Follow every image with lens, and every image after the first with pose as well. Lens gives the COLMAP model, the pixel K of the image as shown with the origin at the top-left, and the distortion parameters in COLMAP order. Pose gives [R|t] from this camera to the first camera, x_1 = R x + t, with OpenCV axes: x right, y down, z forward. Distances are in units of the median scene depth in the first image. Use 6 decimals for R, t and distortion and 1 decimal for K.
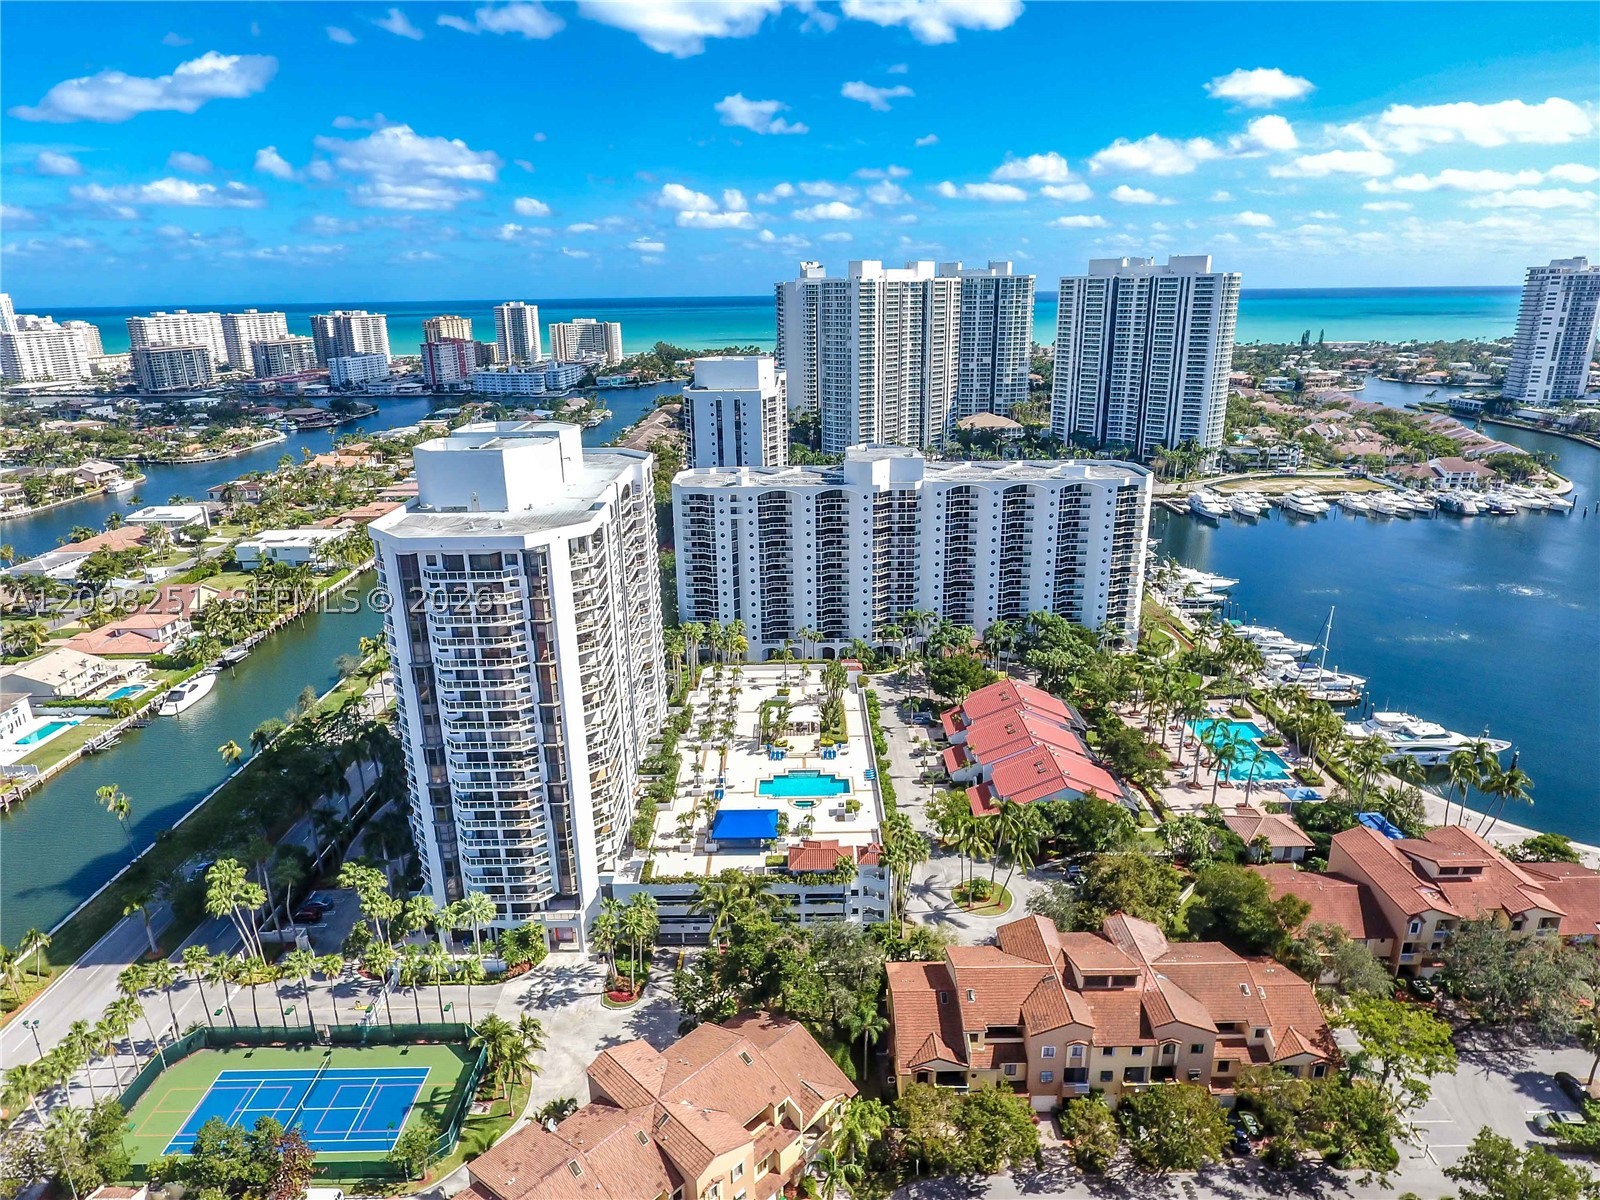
lens RADIAL K [[966.2, 0, 816.4], [0, 966.2, 602.9], [0, 0, 1]] dist [-0.004245, 0.001643]
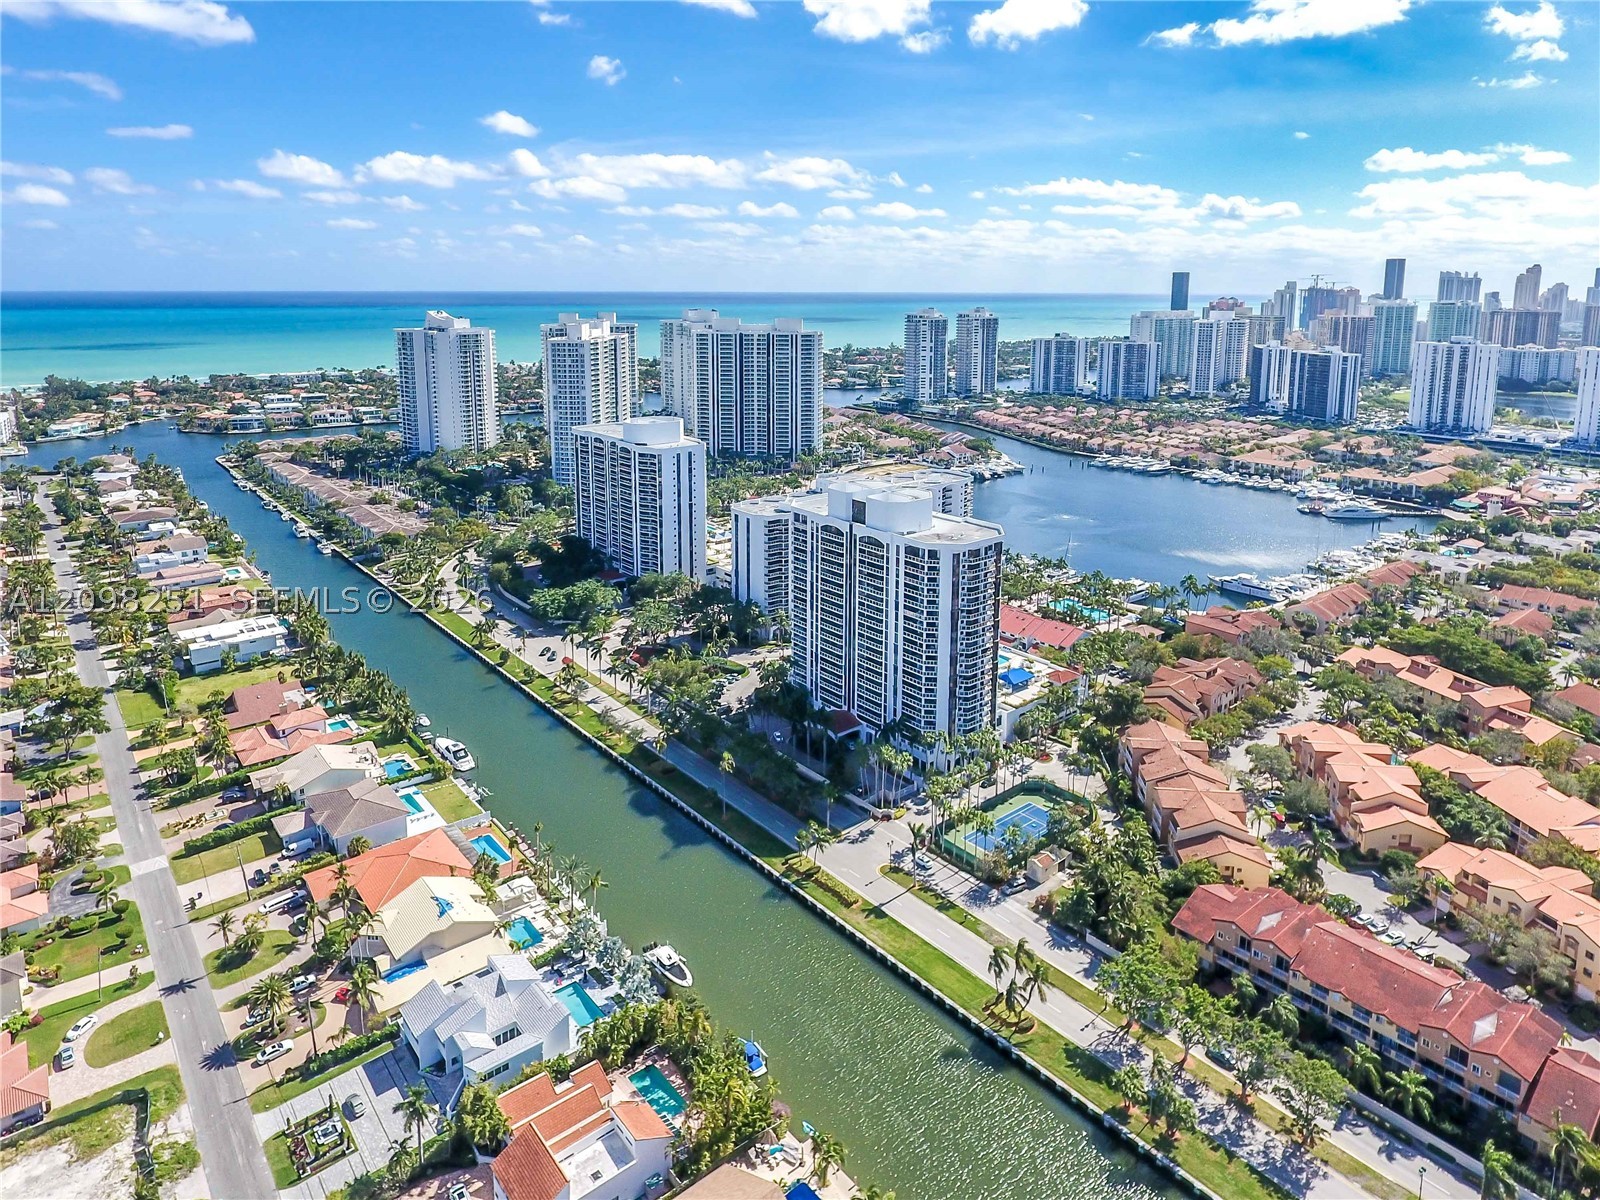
lens RADIAL K [[966.2, 0, 838.3], [0, 966.2, 428.2], [0, 0, 1]] dist [-0.004245, 0.001643]
pose [[0.766777, -0.073037, 0.637745, -0.942720], [0.182739, 0.977234, -0.107795, -0.067530], [-0.615354, 0.199196, 0.762667, -0.218789]]
